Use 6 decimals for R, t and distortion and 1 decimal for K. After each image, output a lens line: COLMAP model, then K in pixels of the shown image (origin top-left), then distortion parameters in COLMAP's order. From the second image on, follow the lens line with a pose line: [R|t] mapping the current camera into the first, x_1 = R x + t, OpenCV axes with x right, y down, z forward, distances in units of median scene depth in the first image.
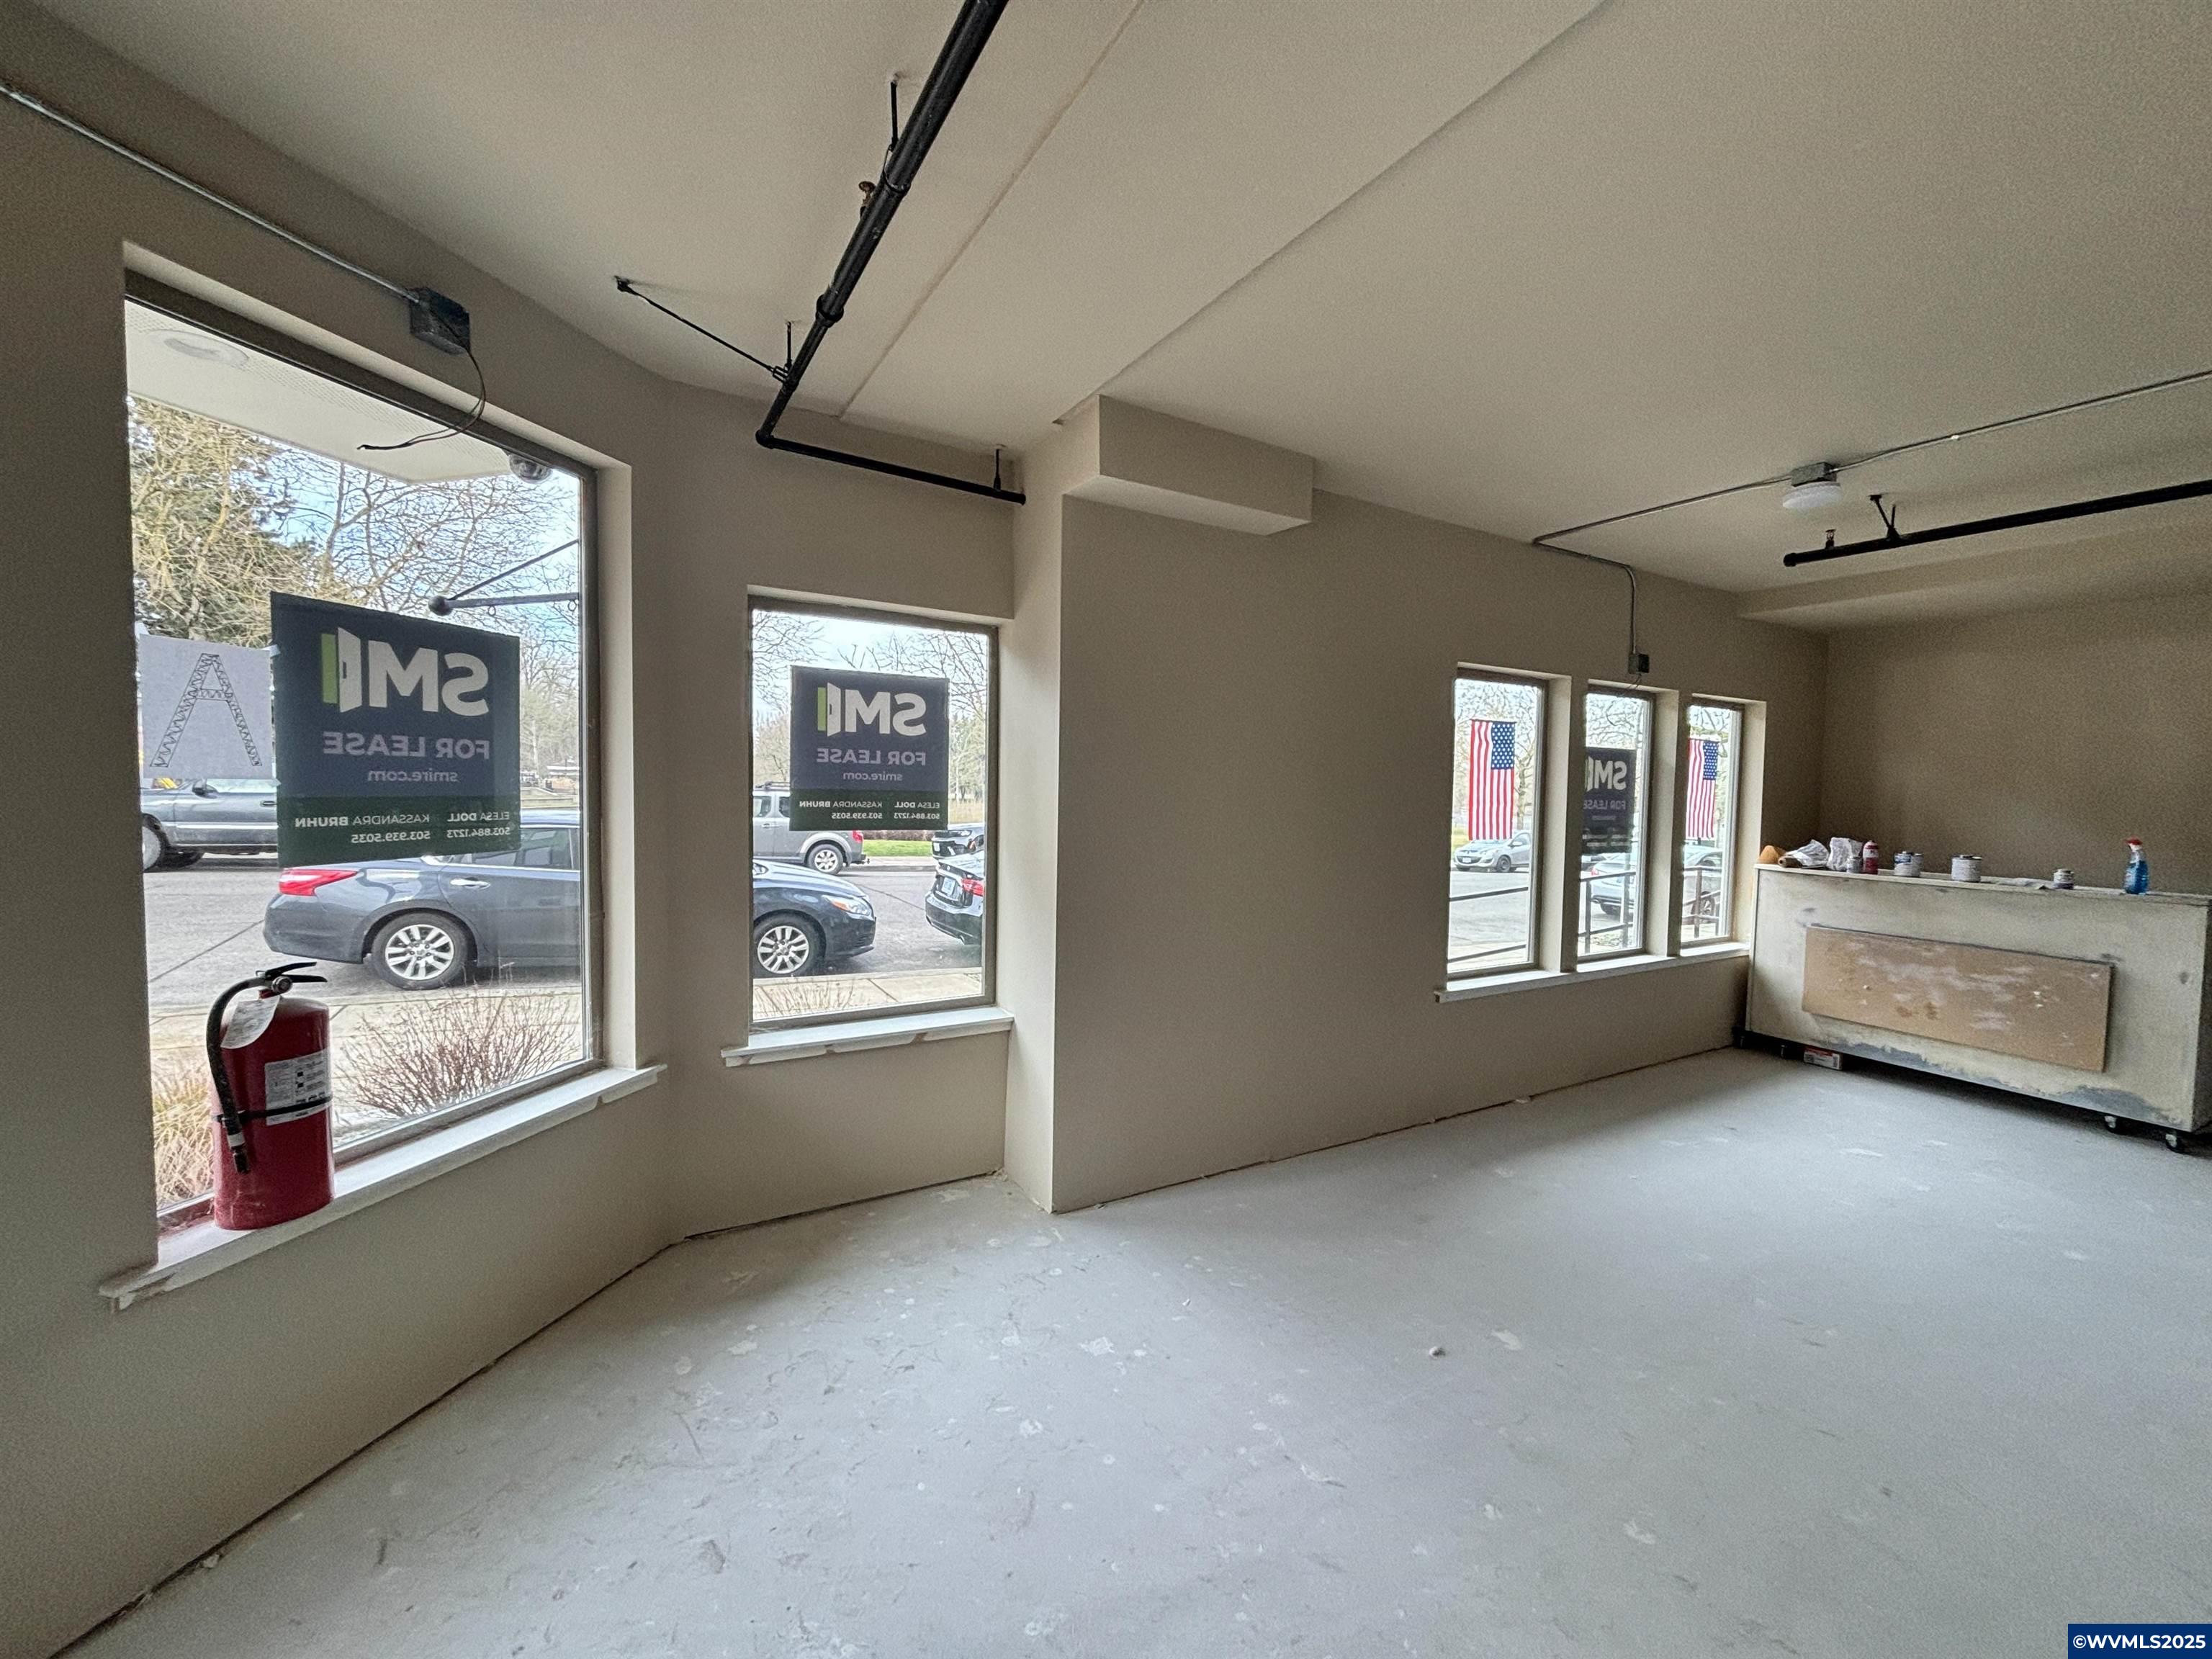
lens RADIAL K [[893.8, 0, 1100.1], [0, 893.8, 827.5], [0, 0, 1]] dist [0.001040, -0.000800]
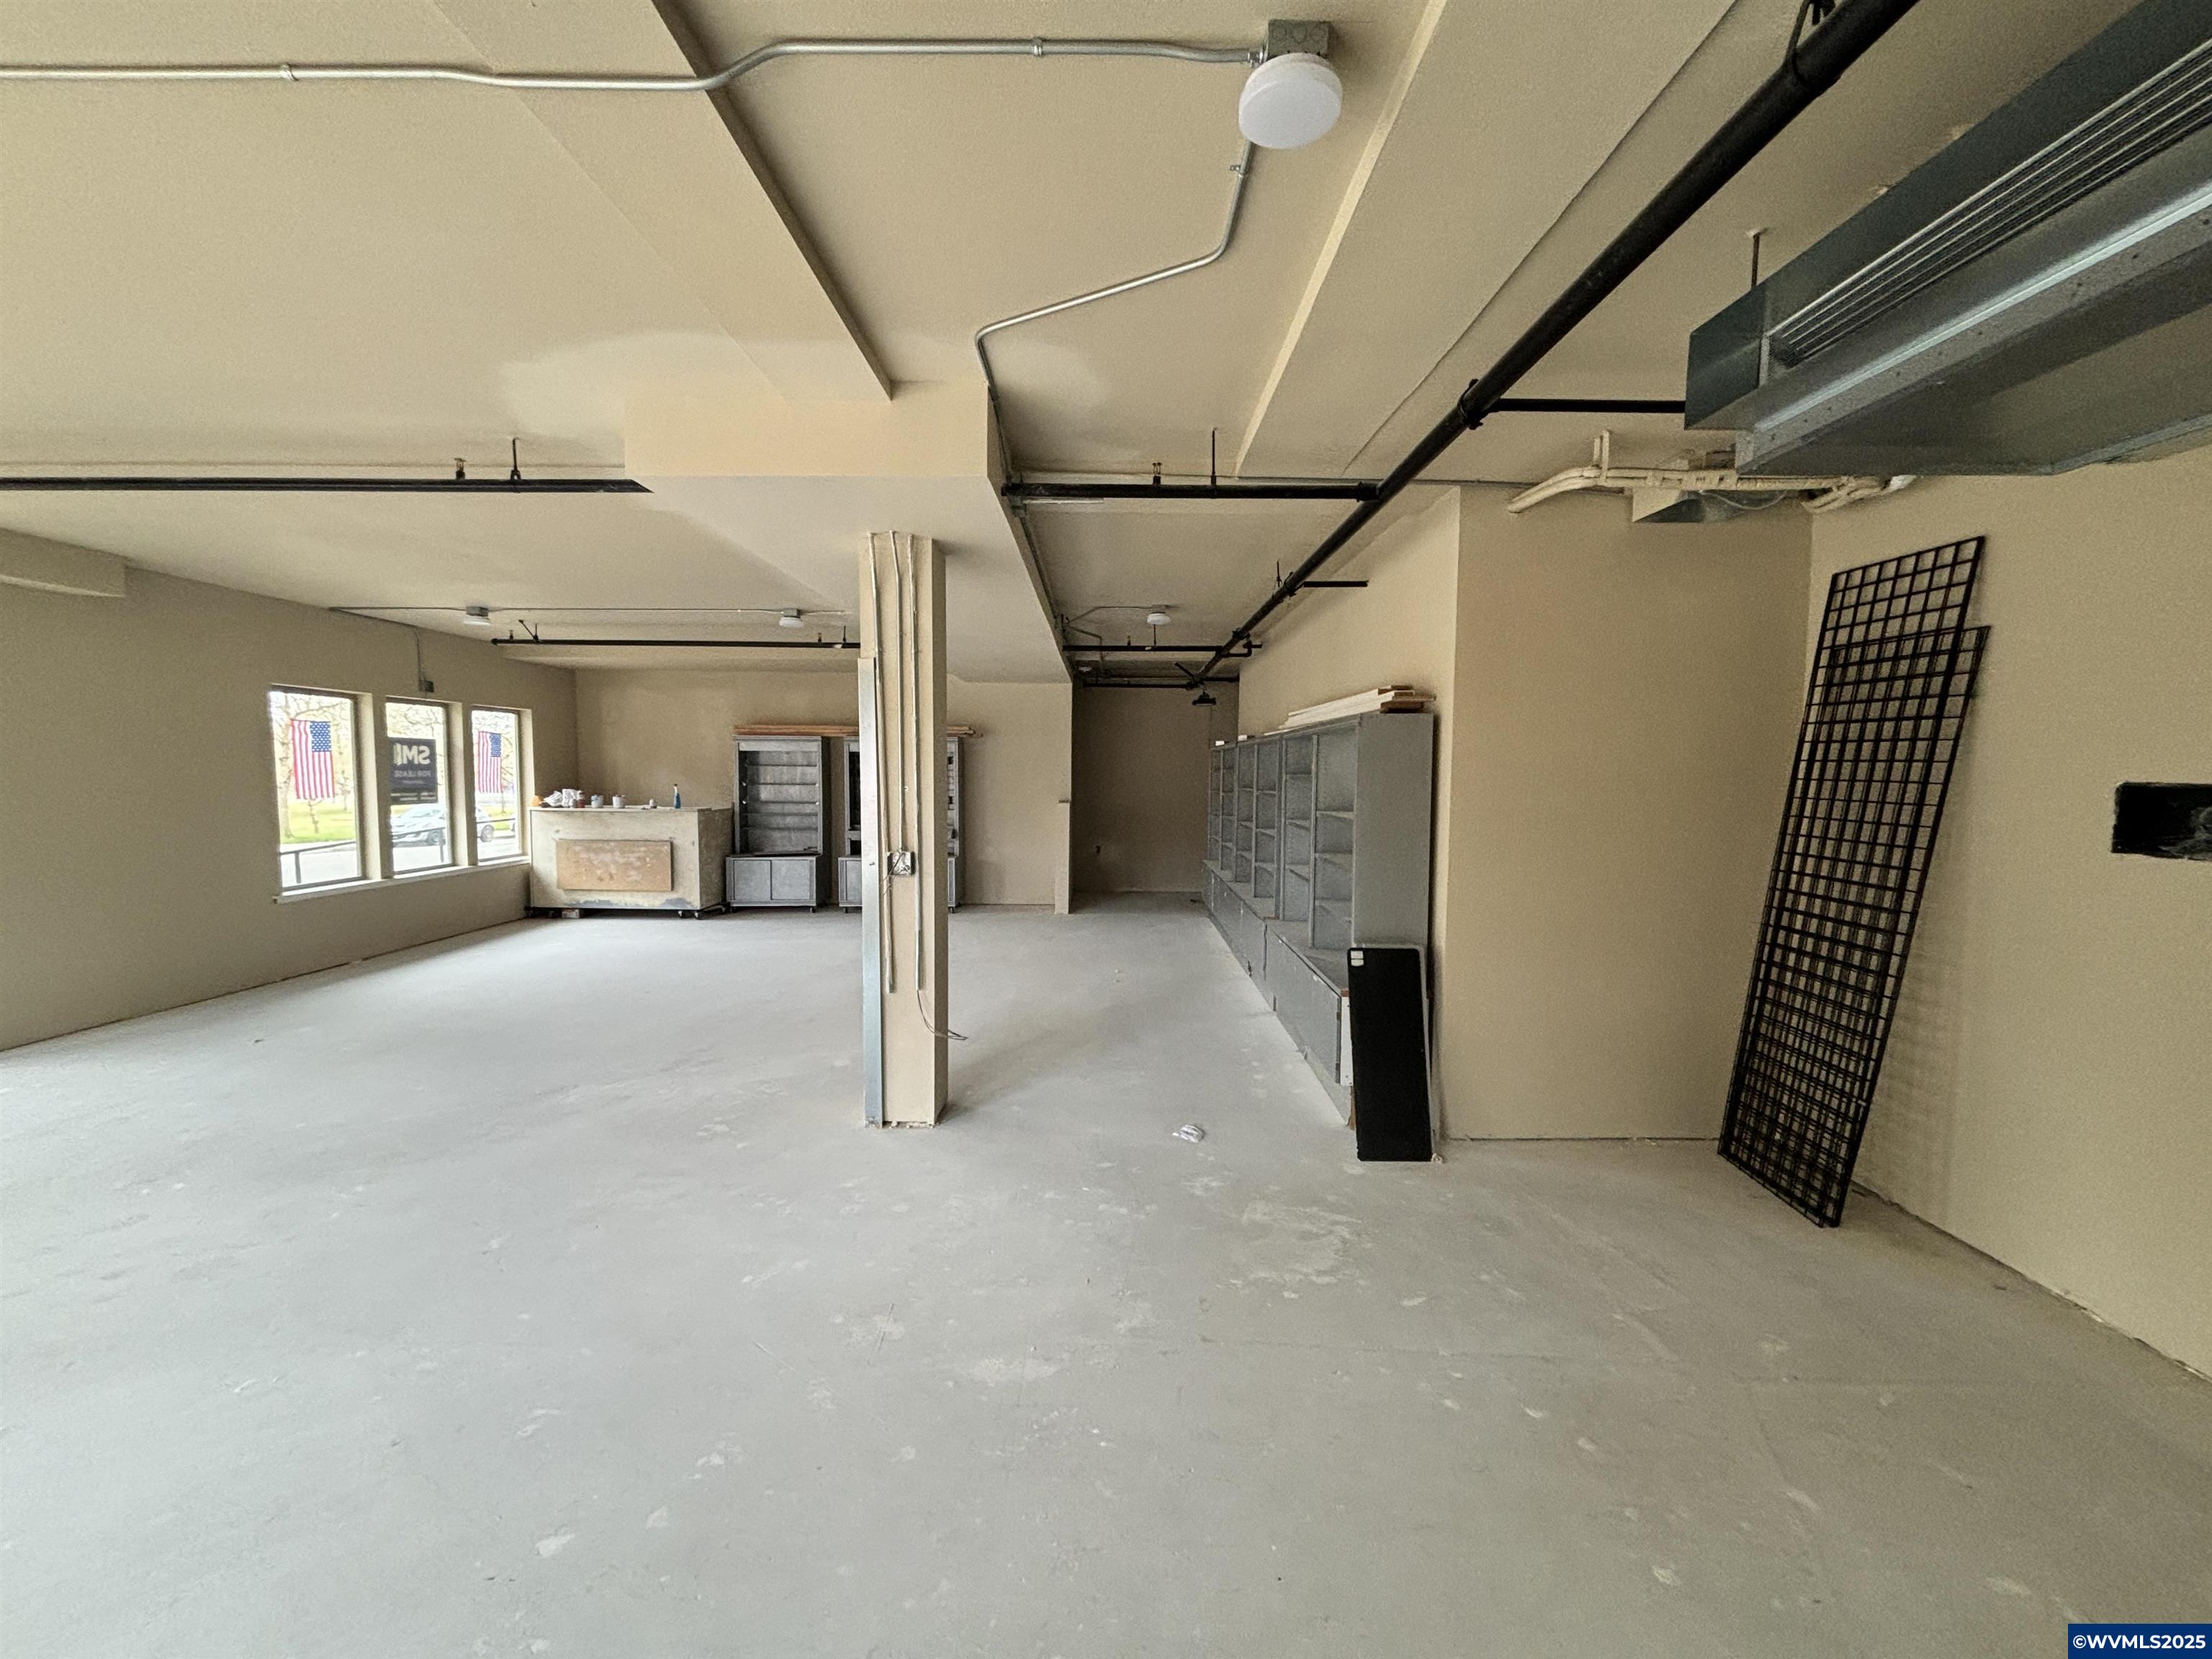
lens RADIAL K [[893.8, 0, 1101.5], [0, 893.8, 822.6], [0, 0, 1]] dist [0.001040, -0.000800]
pose [[0.507283, -0.067469, 0.859134, -0.197666], [0.043518, 0.997664, 0.052653, 0.033250], [-0.860680, 0.010678, 0.509034, -0.924182]]
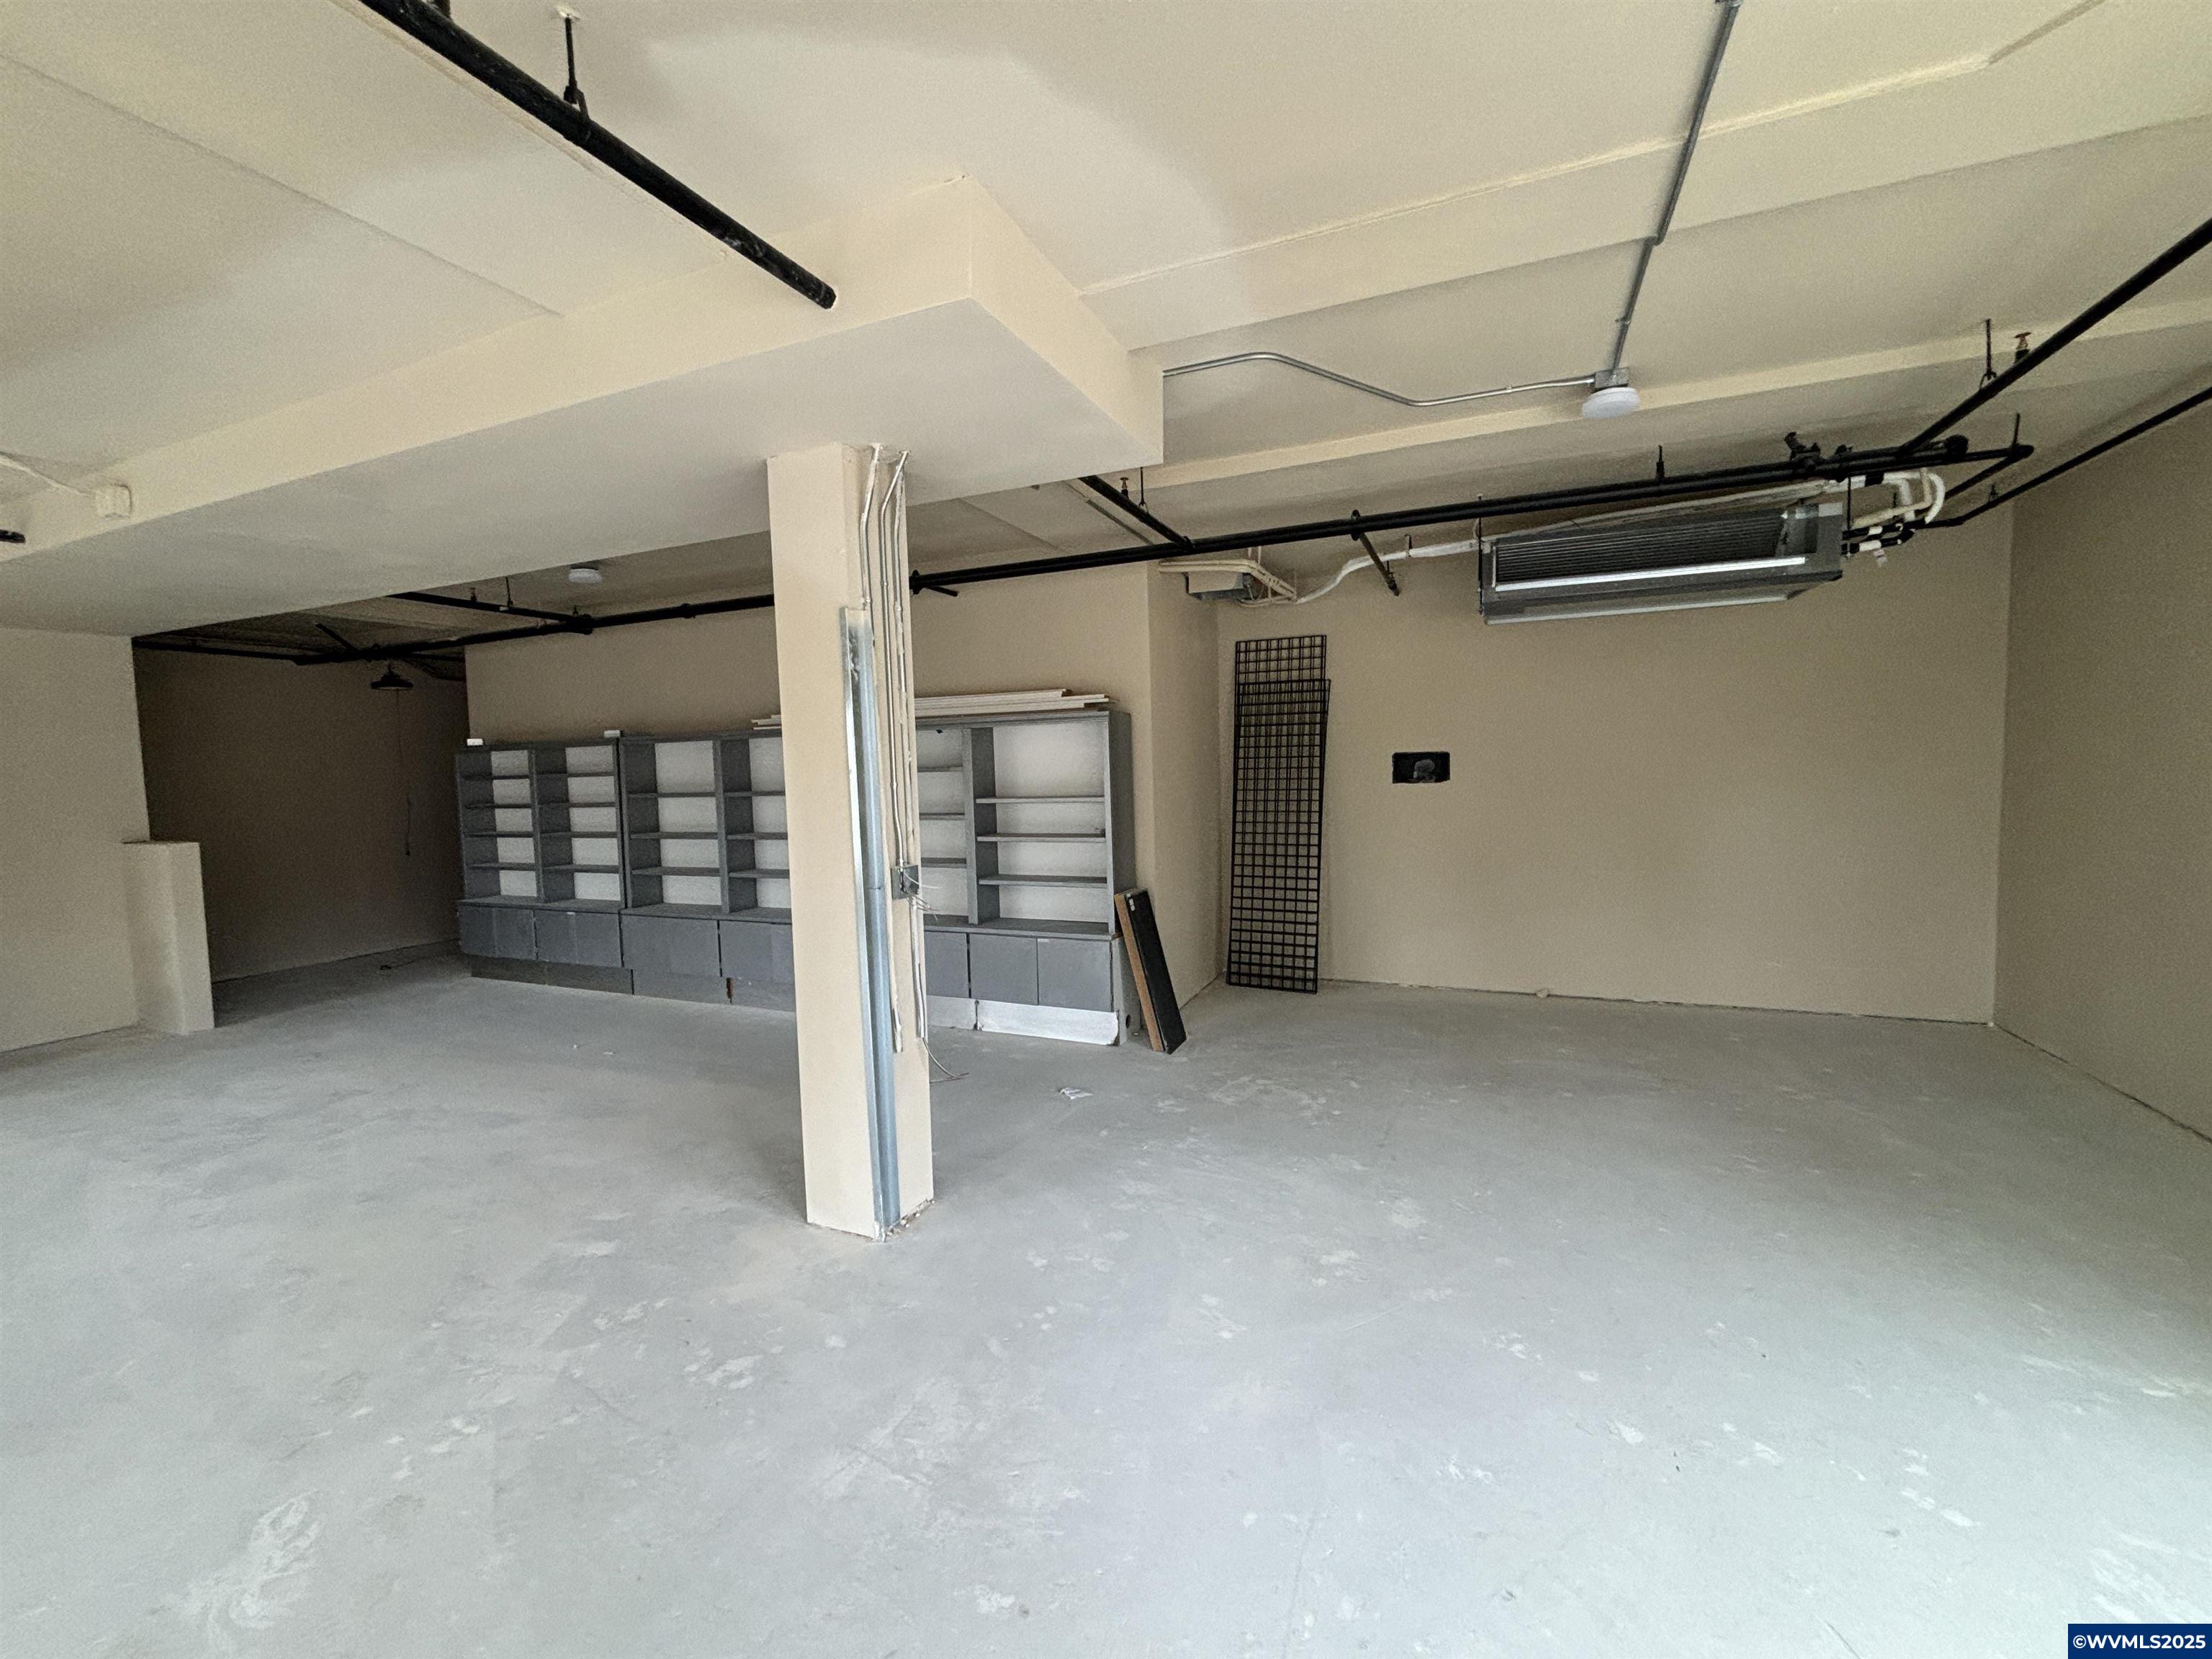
lens RADIAL K [[893.8, 0, 1103.7], [0, 893.8, 823.7], [0, 0, 1]] dist [0.001040, -0.000800]
pose [[-0.596089, -0.054523, 0.801065, -0.183220], [0.055359, 0.992527, 0.108749, 0.003870], [-0.801008, 0.109170, -0.588616, -0.082046]]
